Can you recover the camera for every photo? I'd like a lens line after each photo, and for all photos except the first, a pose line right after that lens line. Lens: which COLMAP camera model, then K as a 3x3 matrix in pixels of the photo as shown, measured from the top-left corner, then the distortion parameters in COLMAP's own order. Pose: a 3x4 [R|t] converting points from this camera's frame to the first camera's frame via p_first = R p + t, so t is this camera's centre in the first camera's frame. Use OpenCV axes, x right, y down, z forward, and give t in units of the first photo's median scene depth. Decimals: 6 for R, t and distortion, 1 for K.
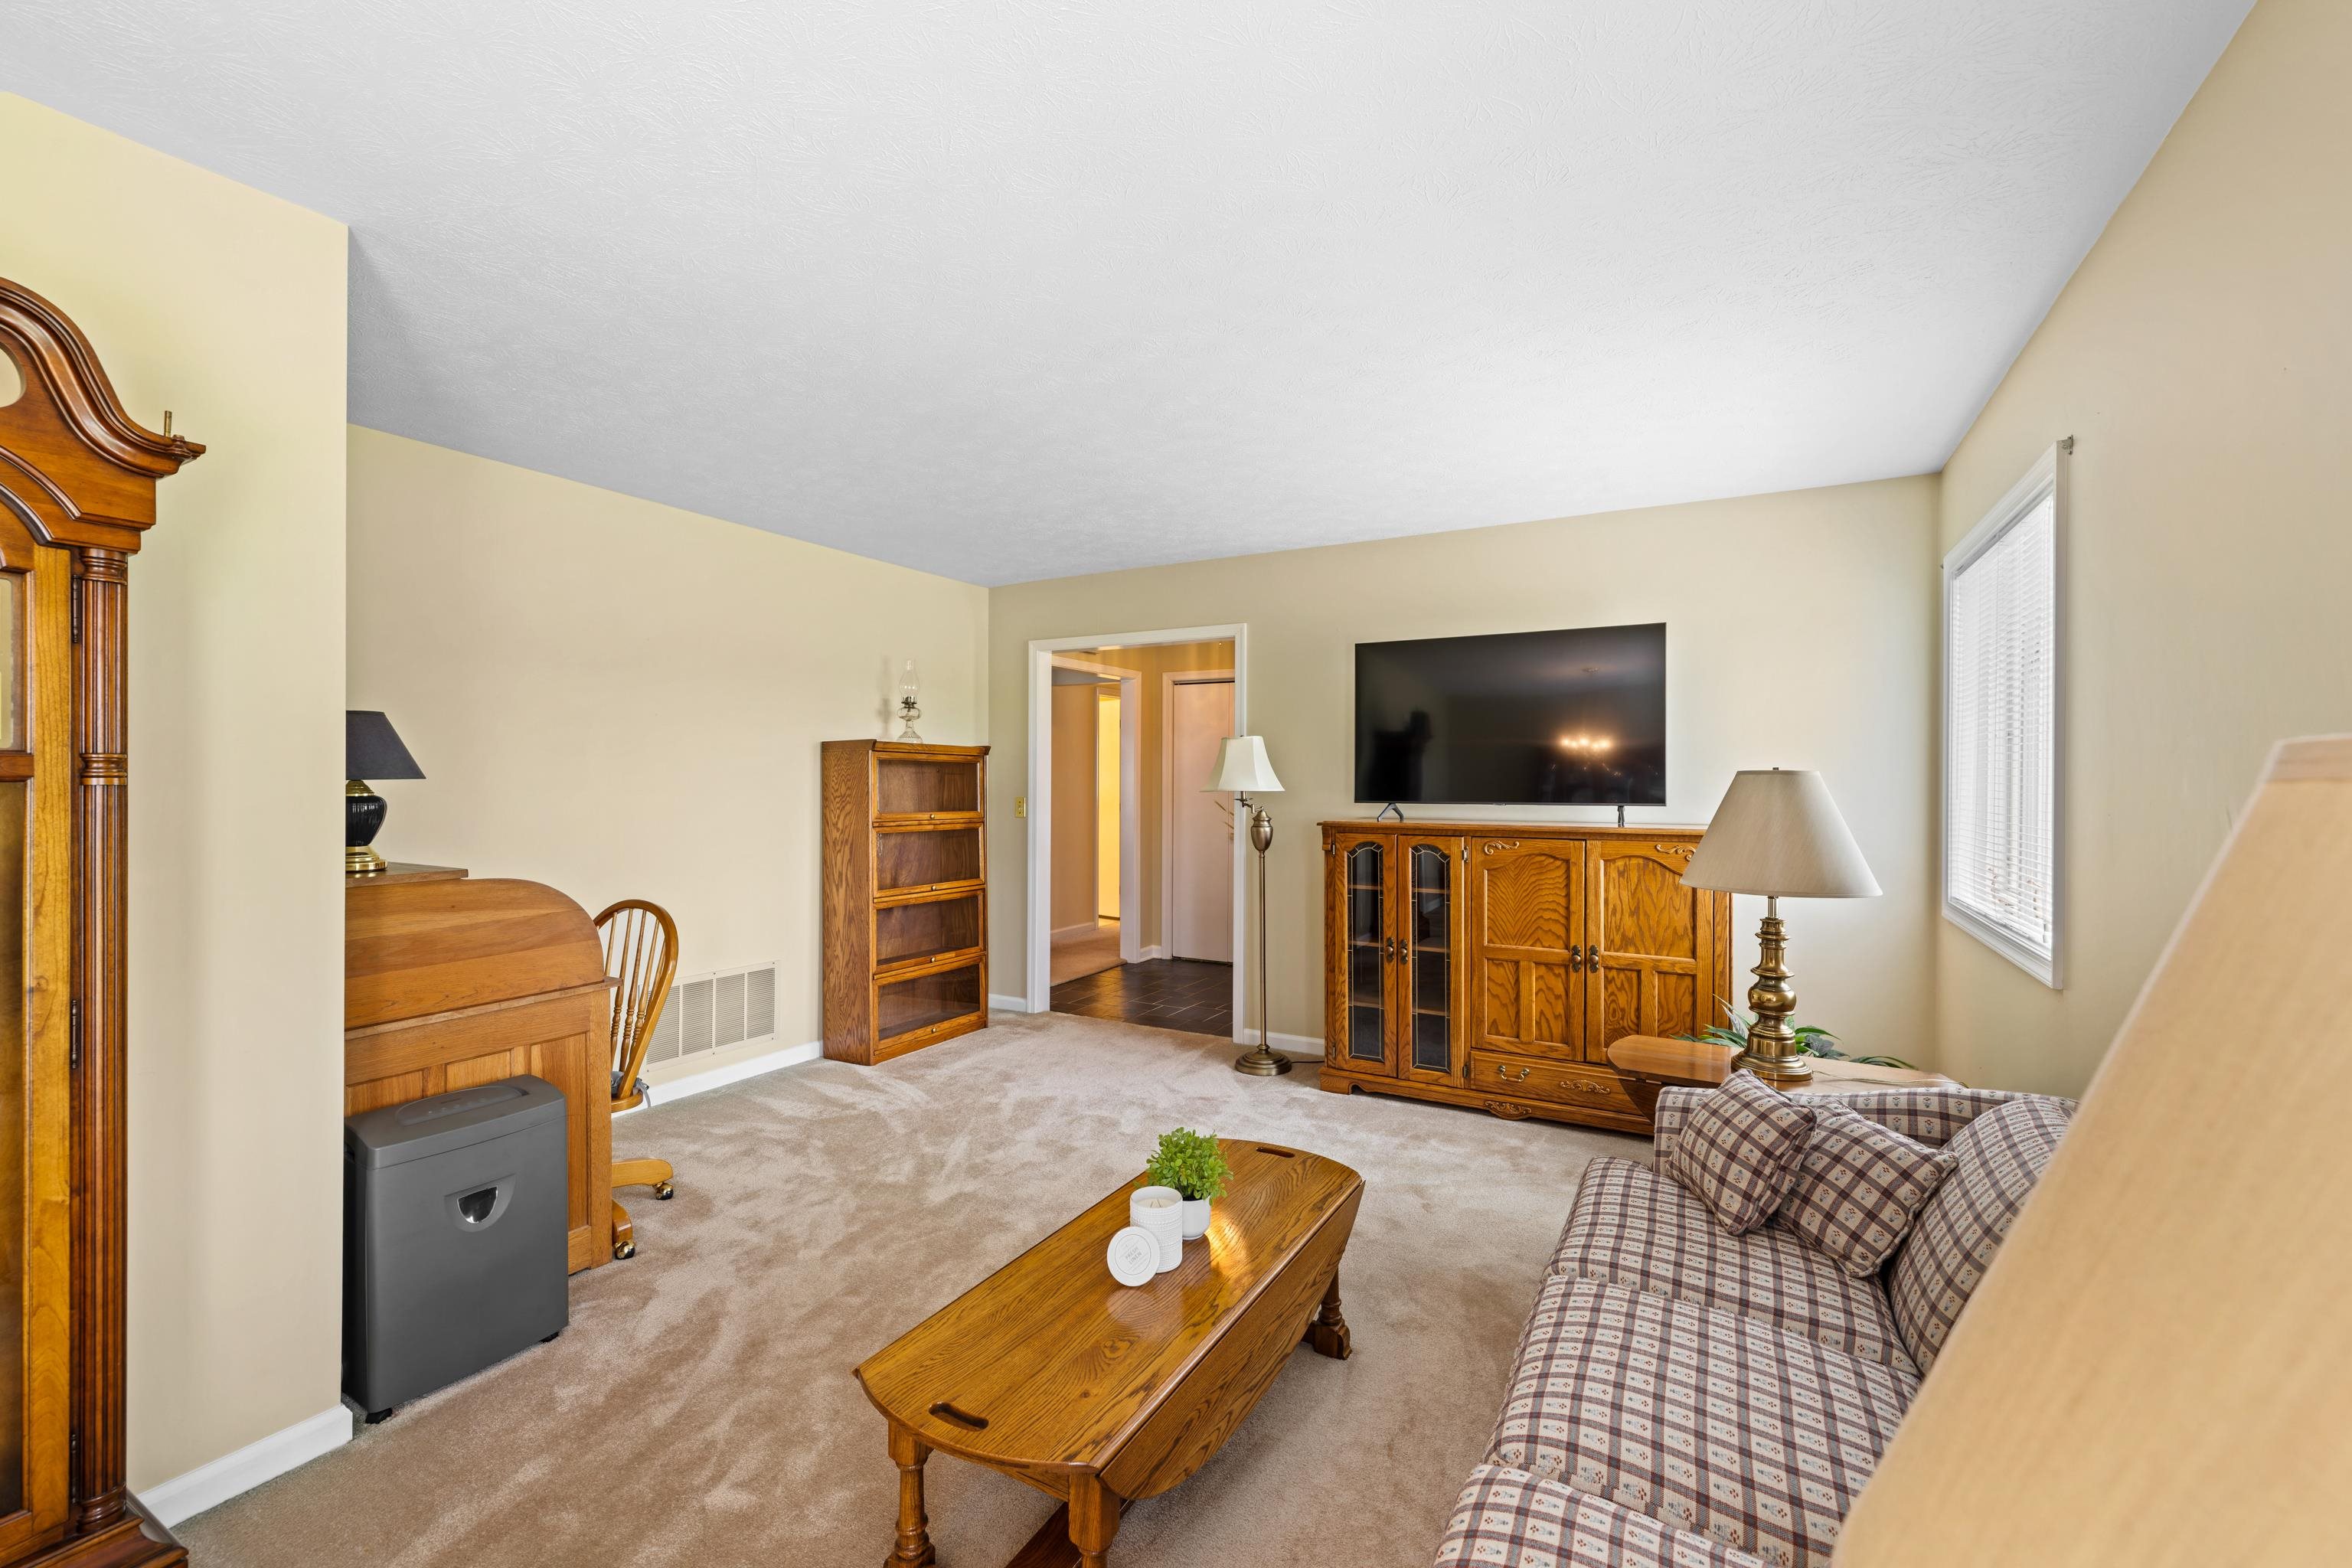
lens RADIAL K [[986.2, 0, 1175.6], [0, 986.2, 781.1], [0, 0, 1]] dist [-0.005058, 0.000145]
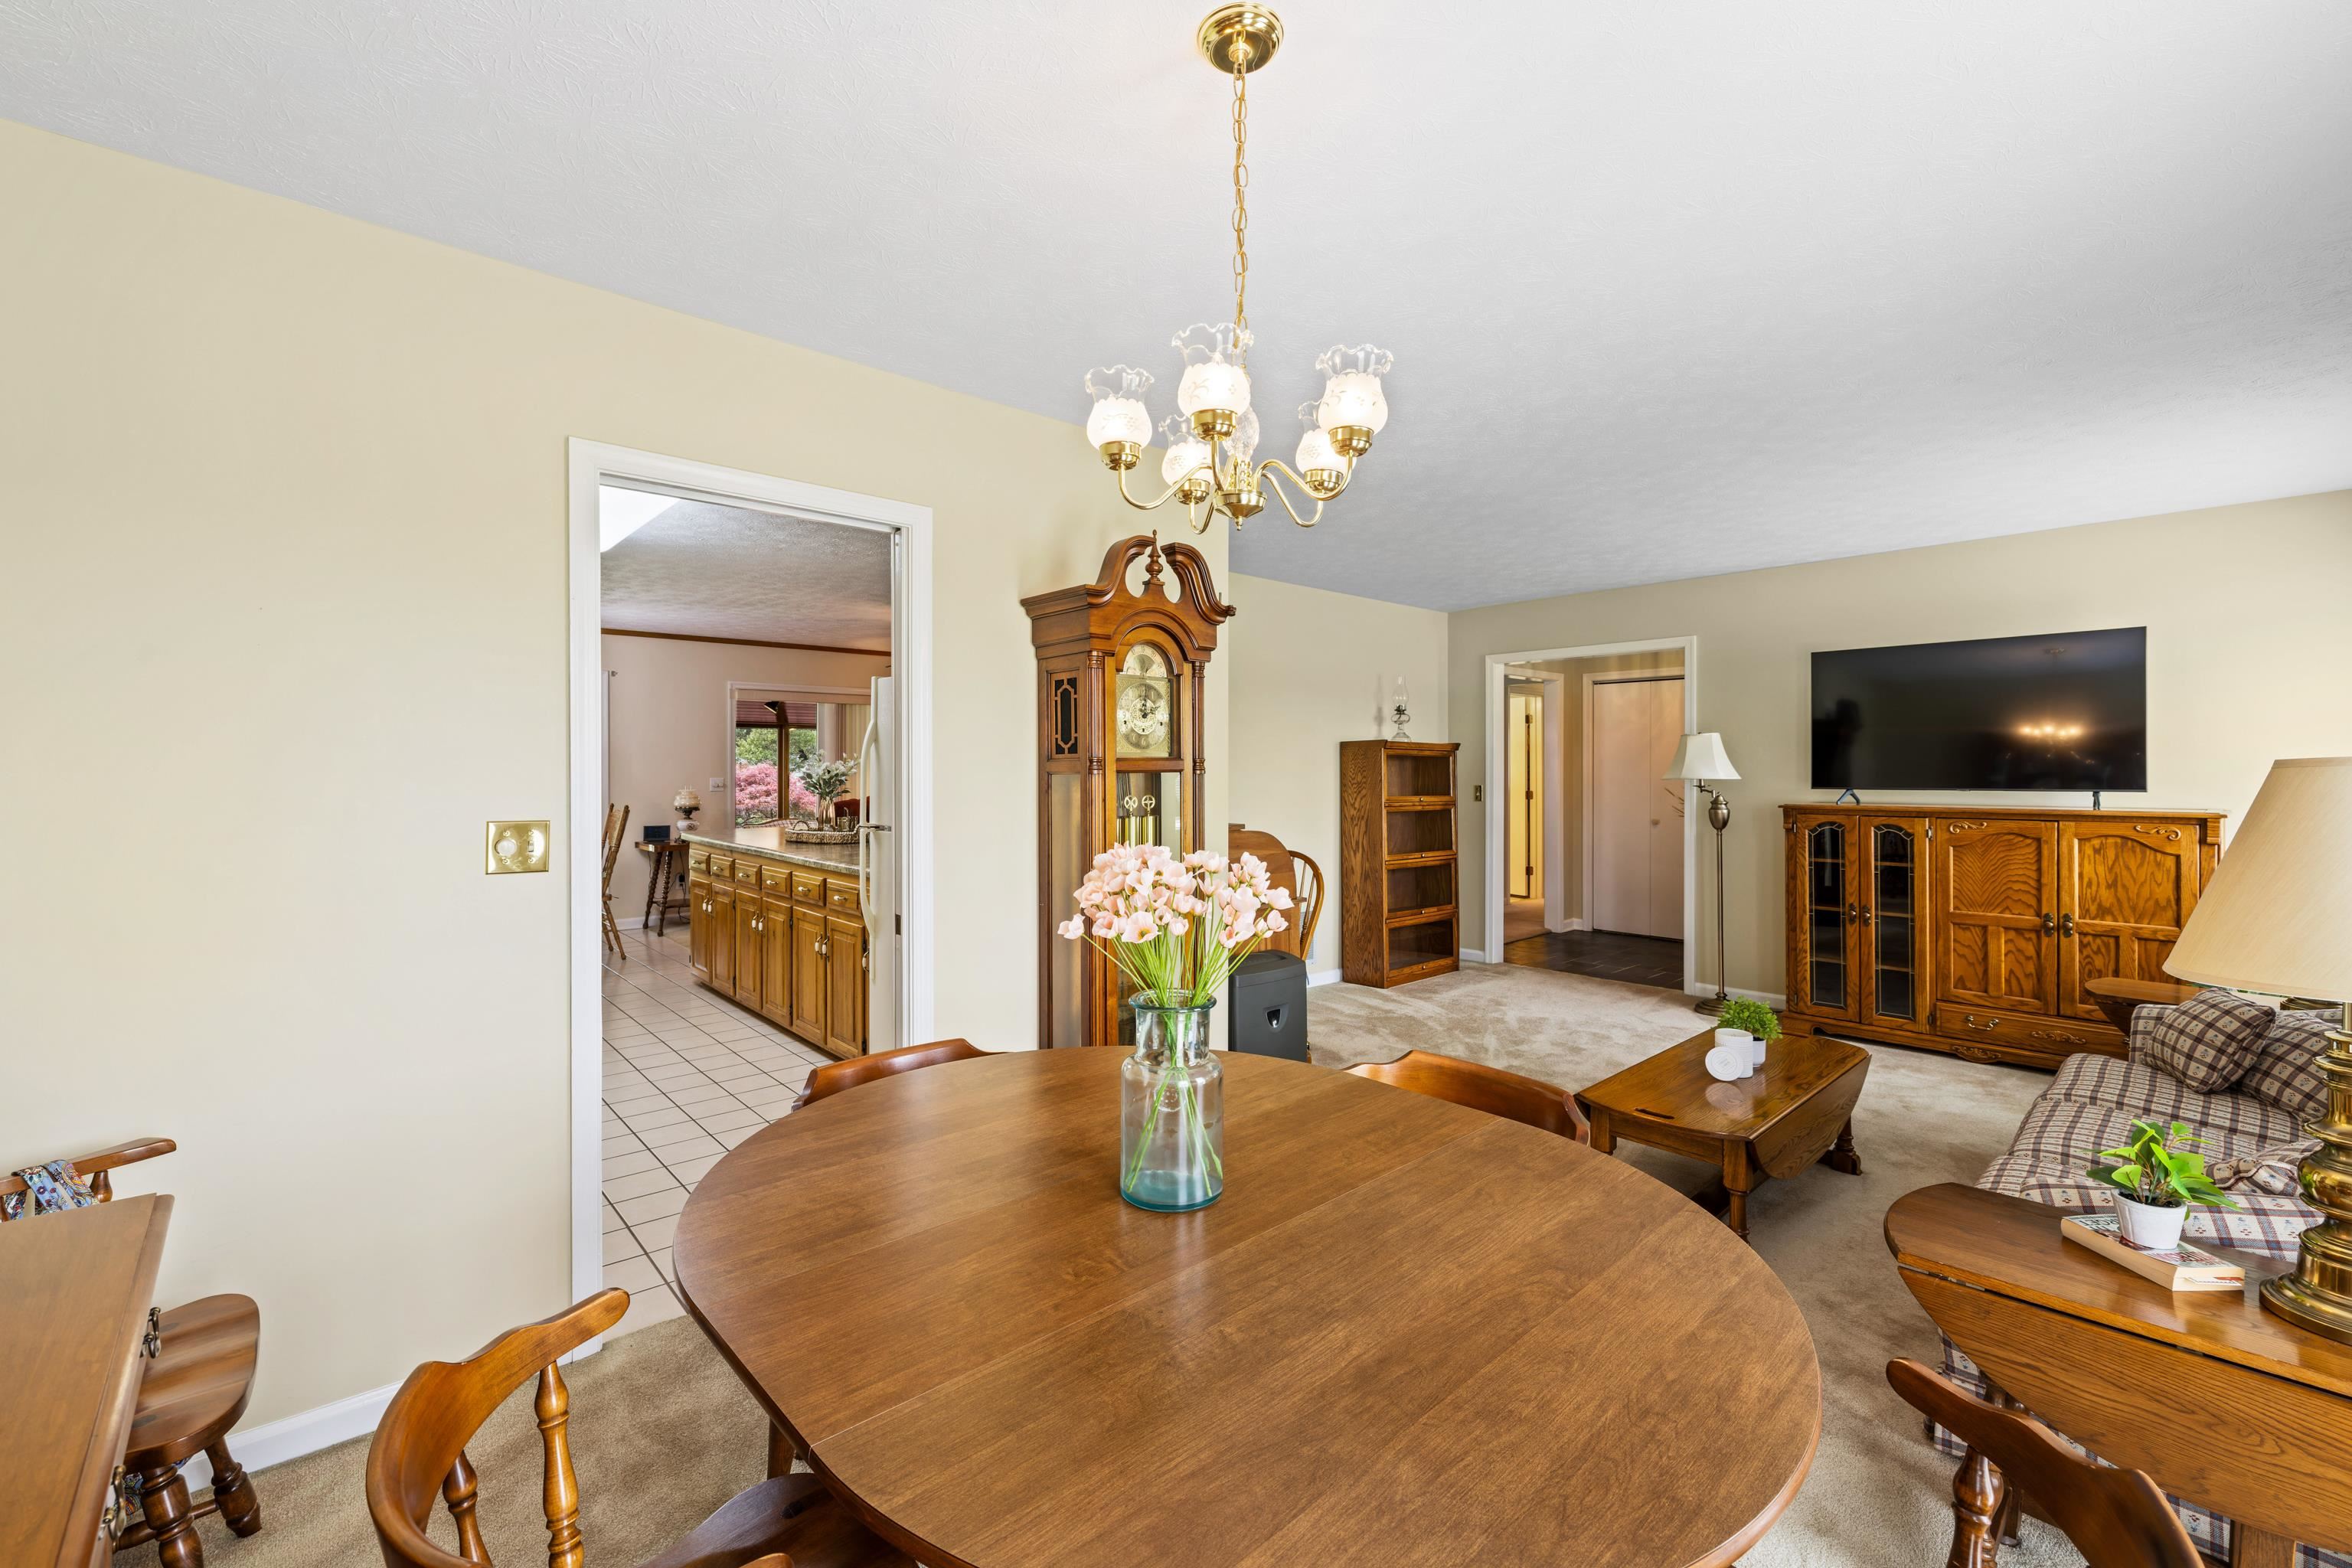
lens RADIAL K [[986.2, 0, 1172.4], [0, 986.2, 772.8], [0, 0, 1]] dist [-0.005058, 0.000145]
pose [[0.946353, -0.003049, -0.323119, -0.162430], [0.003279, 0.999995, 0.000168, 0.000352], [0.323117, -0.001218, 0.946358, -0.354118]]
